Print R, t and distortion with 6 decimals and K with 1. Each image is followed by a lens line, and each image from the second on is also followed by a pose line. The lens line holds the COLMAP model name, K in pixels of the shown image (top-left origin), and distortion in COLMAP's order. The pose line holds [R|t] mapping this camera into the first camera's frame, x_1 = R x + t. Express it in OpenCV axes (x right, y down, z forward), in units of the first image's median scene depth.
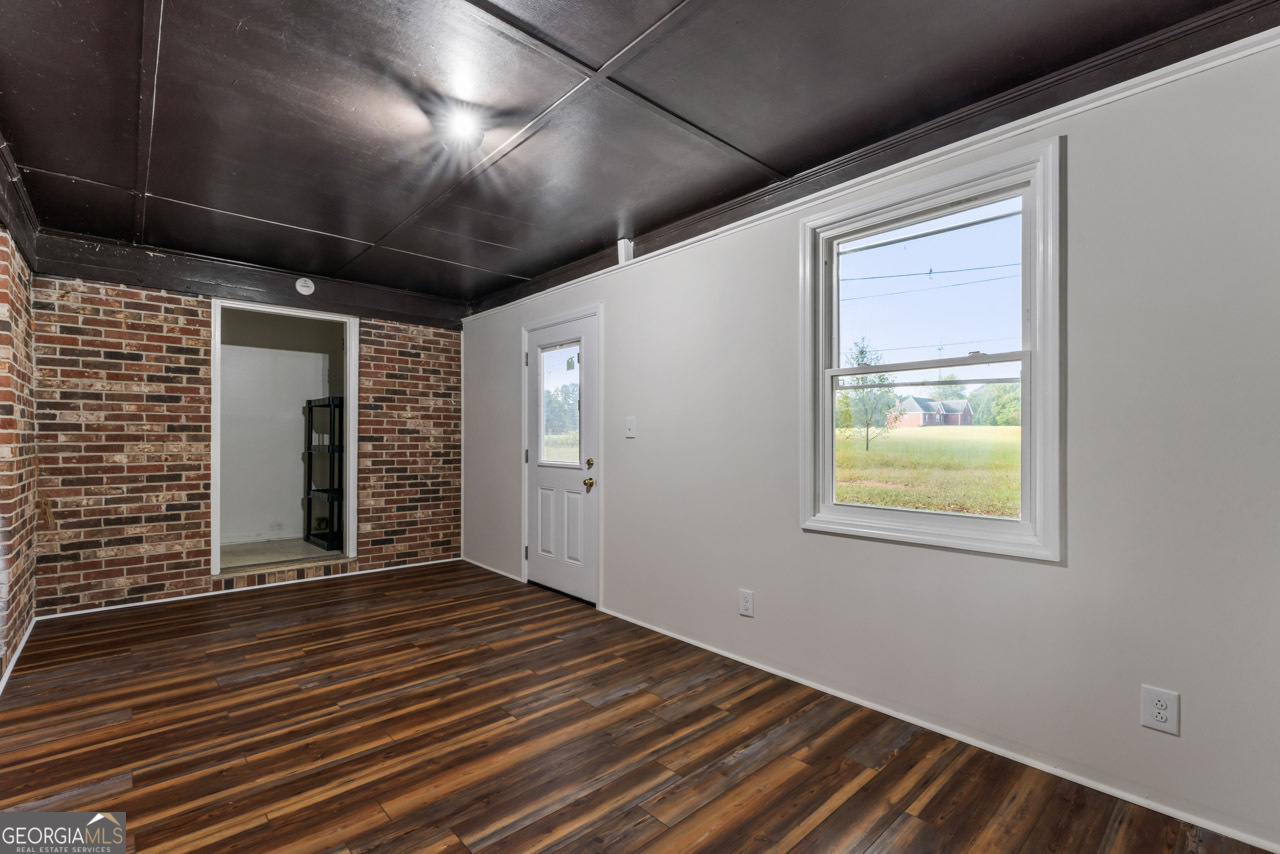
lens RADIAL K [[573.5, 0, 636.8], [0, 573.5, 435.9], [0, 0, 1]] dist [0.000875, -0.000146]
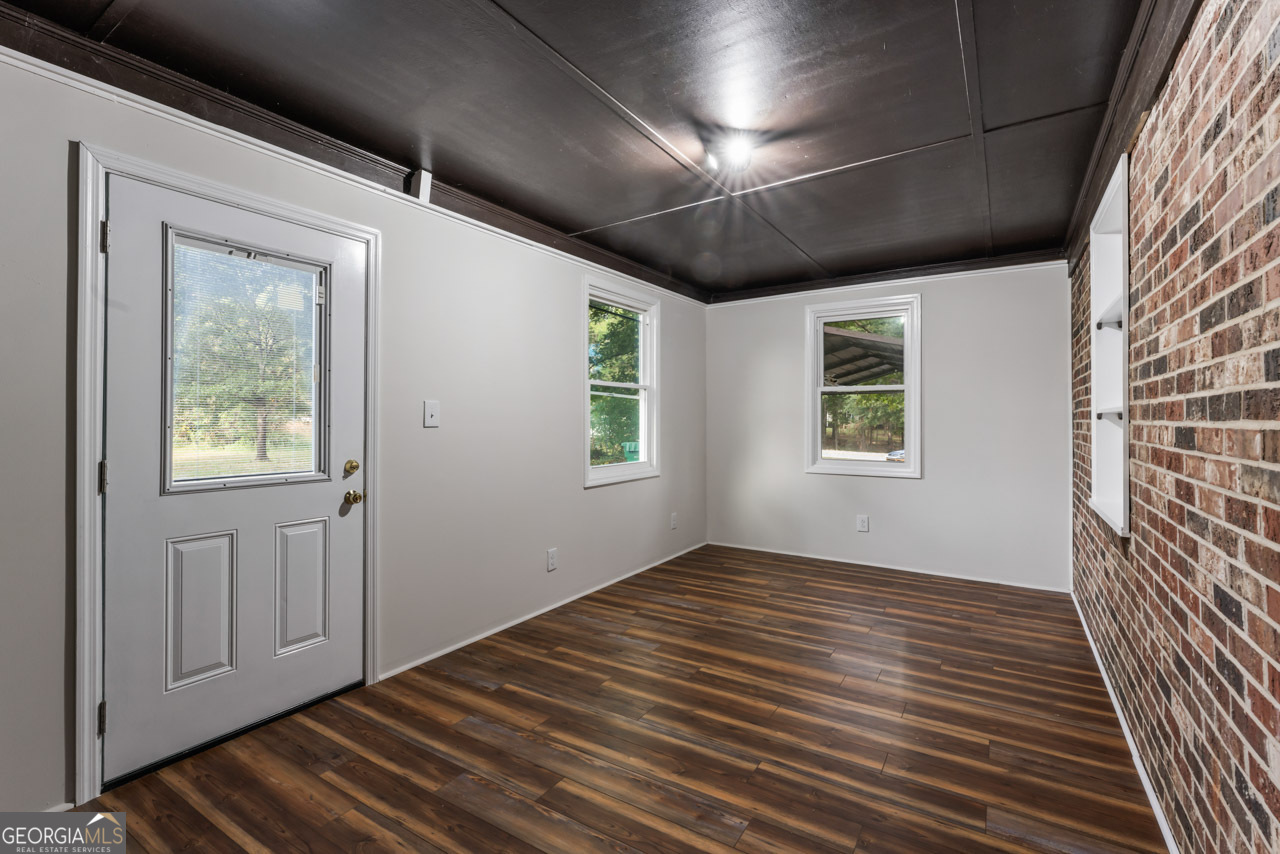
lens RADIAL K [[573.9, 0, 640.0], [0, 573.9, 427.0], [0, 0, 1]] dist [0.001015, 0.000118]
pose [[-0.267712, -0.013395, 0.963406, -1.115683], [-0.004050, 0.999910, 0.012777, -0.009050], [-0.963490, -0.000482, -0.267742, 1.236237]]
